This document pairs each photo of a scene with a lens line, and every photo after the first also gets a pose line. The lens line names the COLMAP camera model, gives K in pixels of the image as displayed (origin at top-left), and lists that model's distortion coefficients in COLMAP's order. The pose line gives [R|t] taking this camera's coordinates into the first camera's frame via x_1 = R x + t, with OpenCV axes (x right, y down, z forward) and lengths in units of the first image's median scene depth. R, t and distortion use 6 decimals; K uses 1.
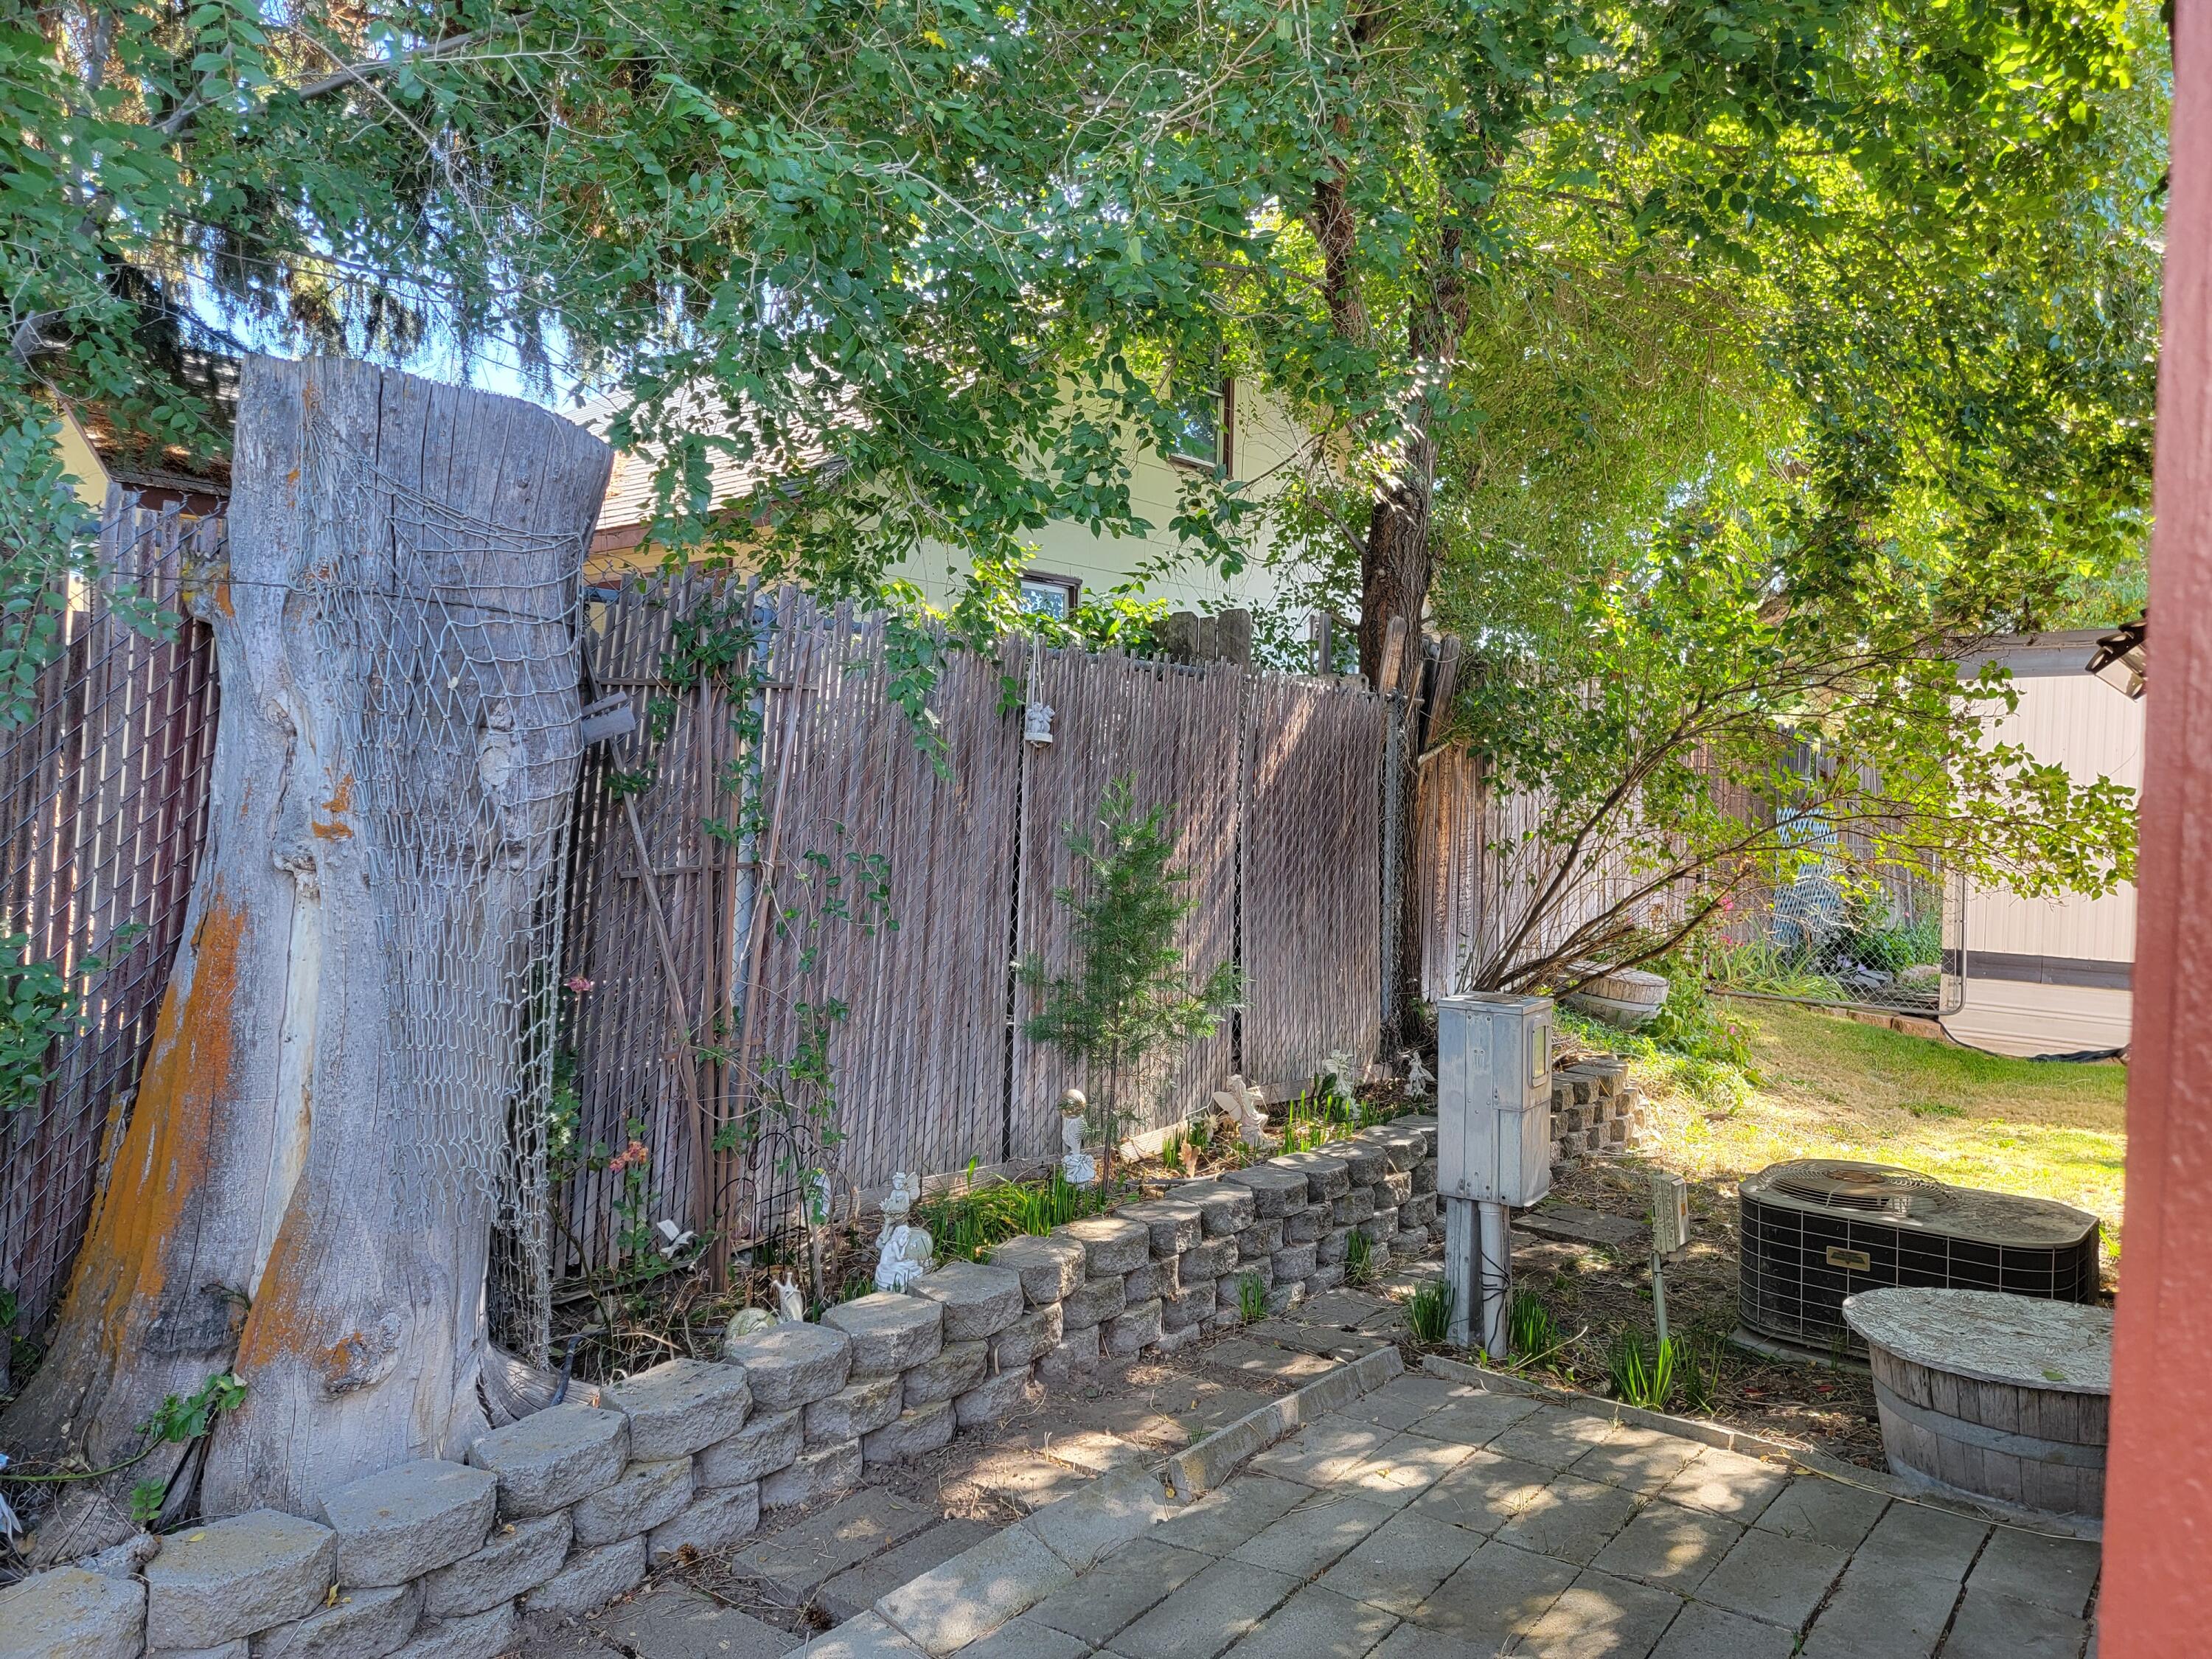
lens RADIAL K [[1535.1, 0, 1106.0], [0, 1535.1, 829.5], [0, 0, 1]] dist [0.046921, 0.000648]
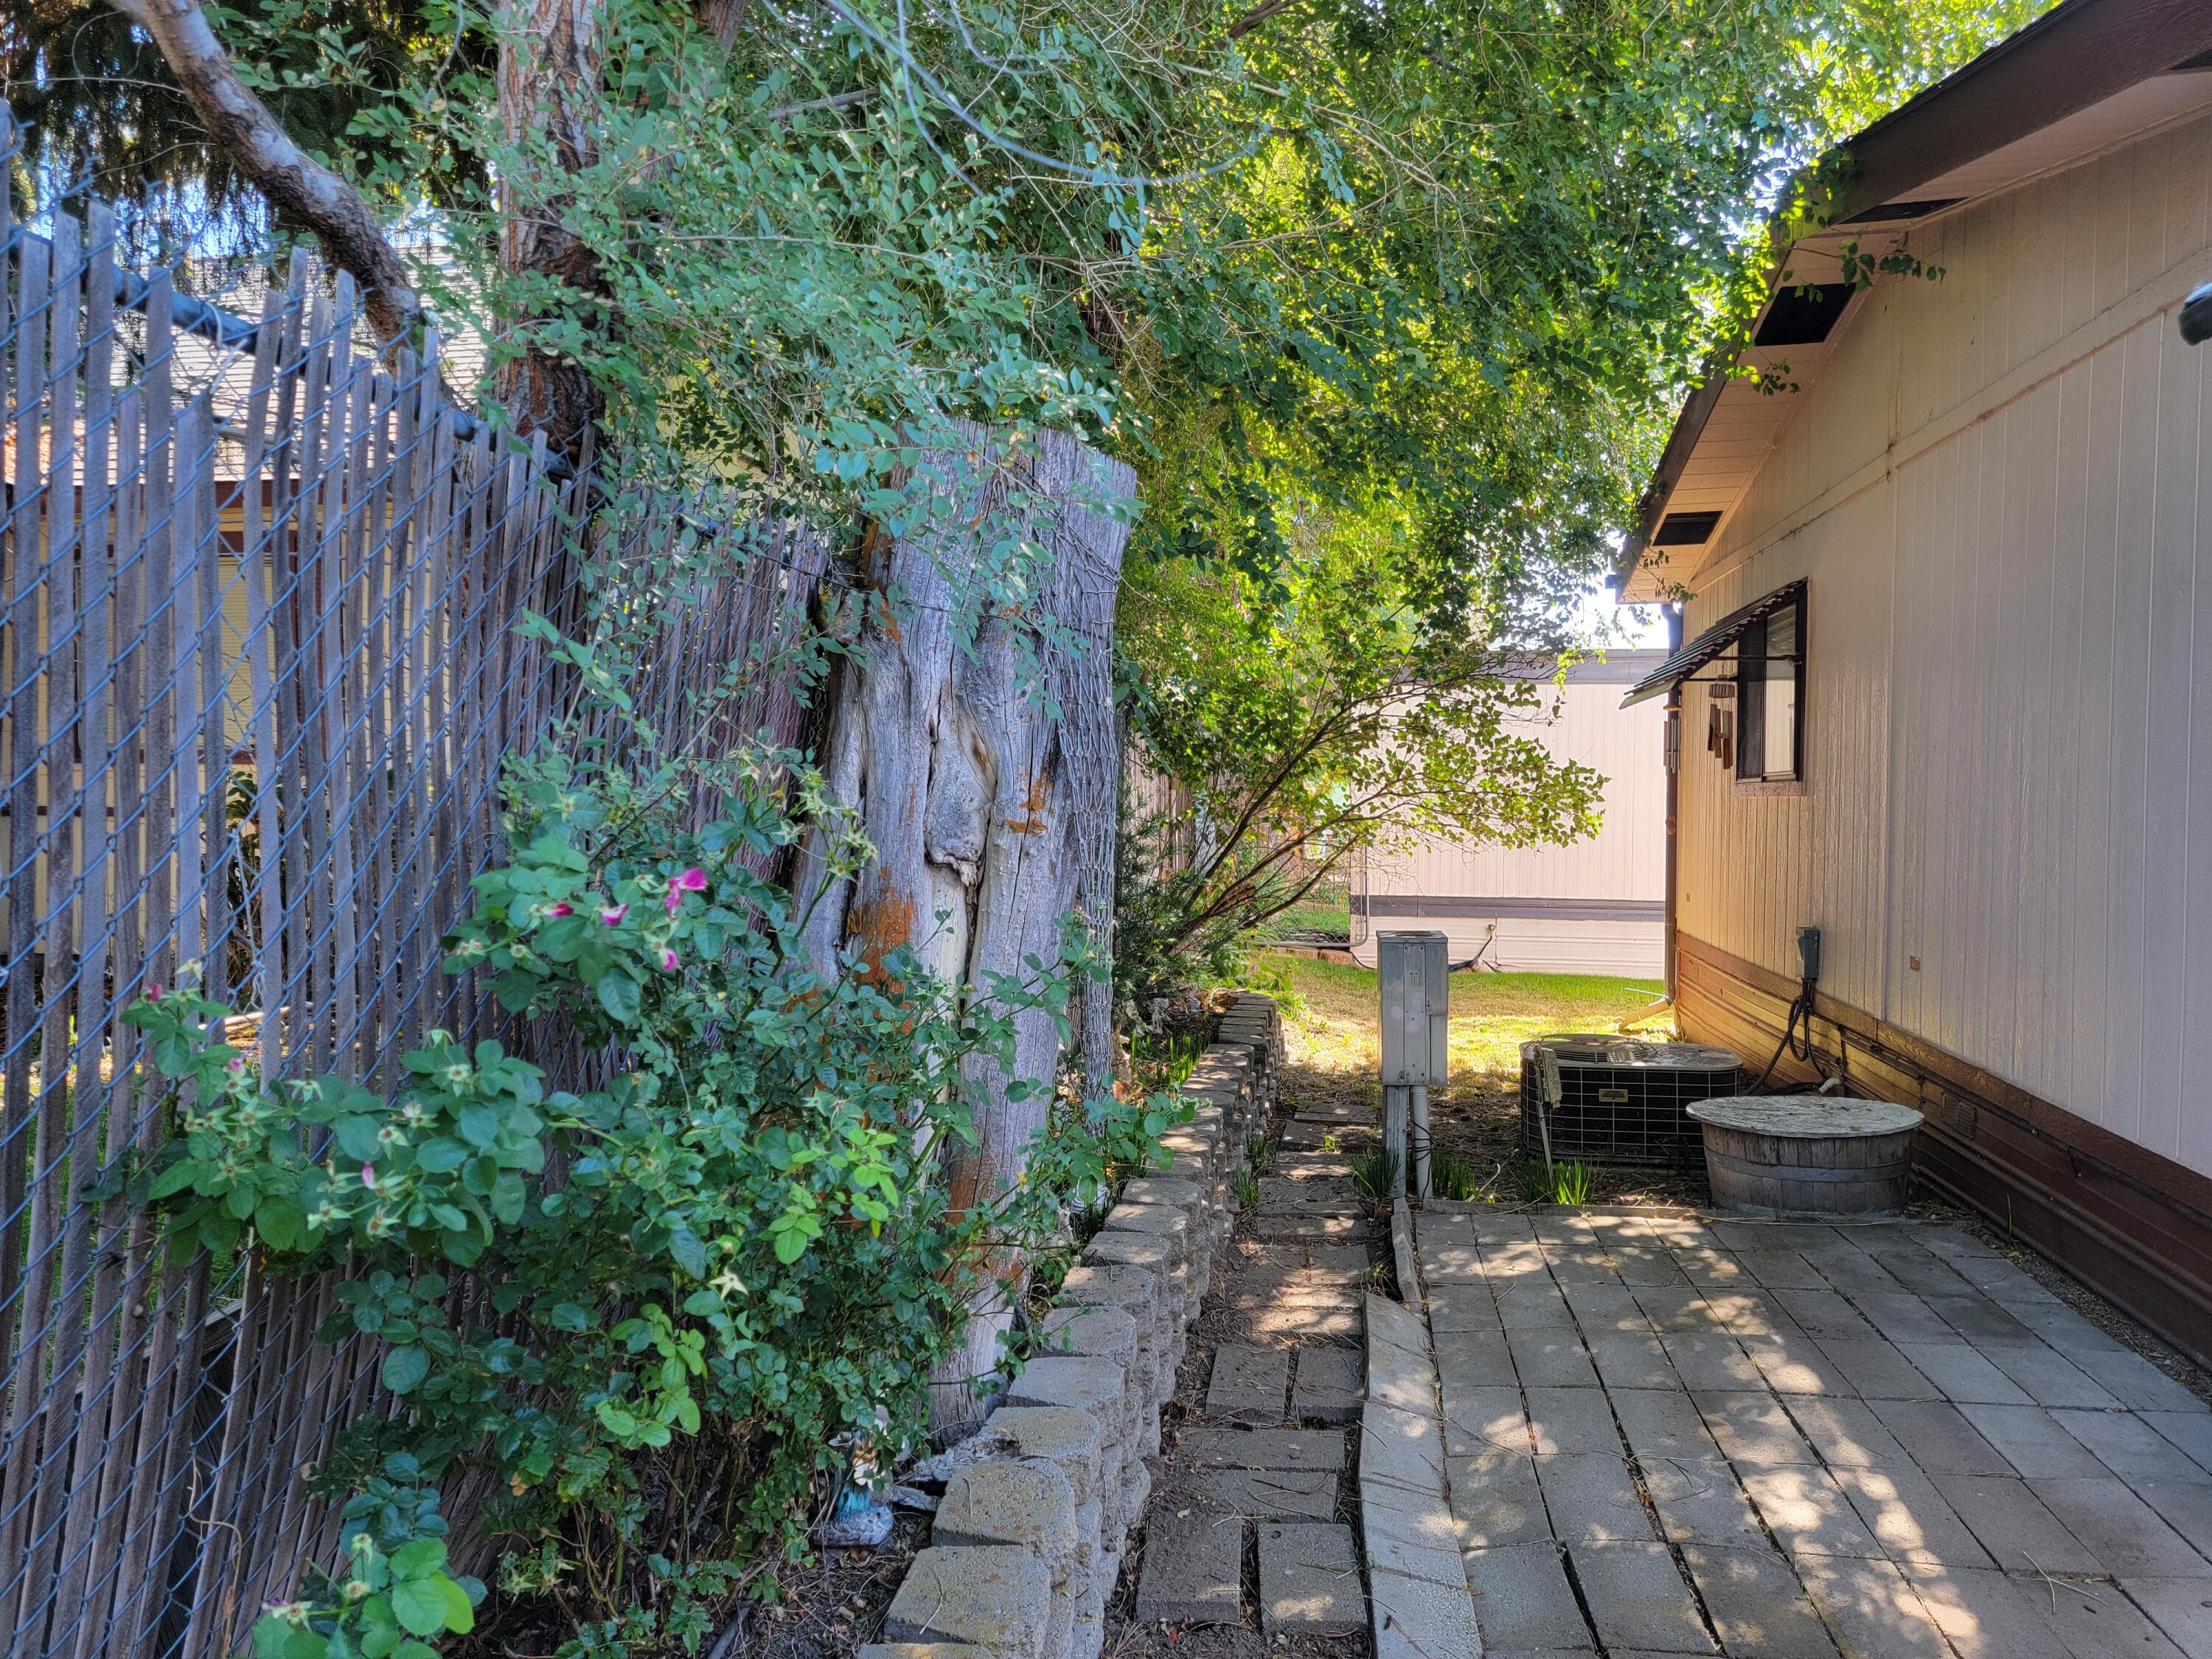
lens RADIAL K [[1535.1, 0, 1106.0], [0, 1535.1, 829.5], [0, 0, 1]] dist [0.046921, 0.000648]
pose [[0.873381, -0.031947, 0.485989, -0.629580], [0.027552, 0.999489, 0.016188, -0.008927], [-0.486258, -0.000749, 0.873815, -0.030875]]
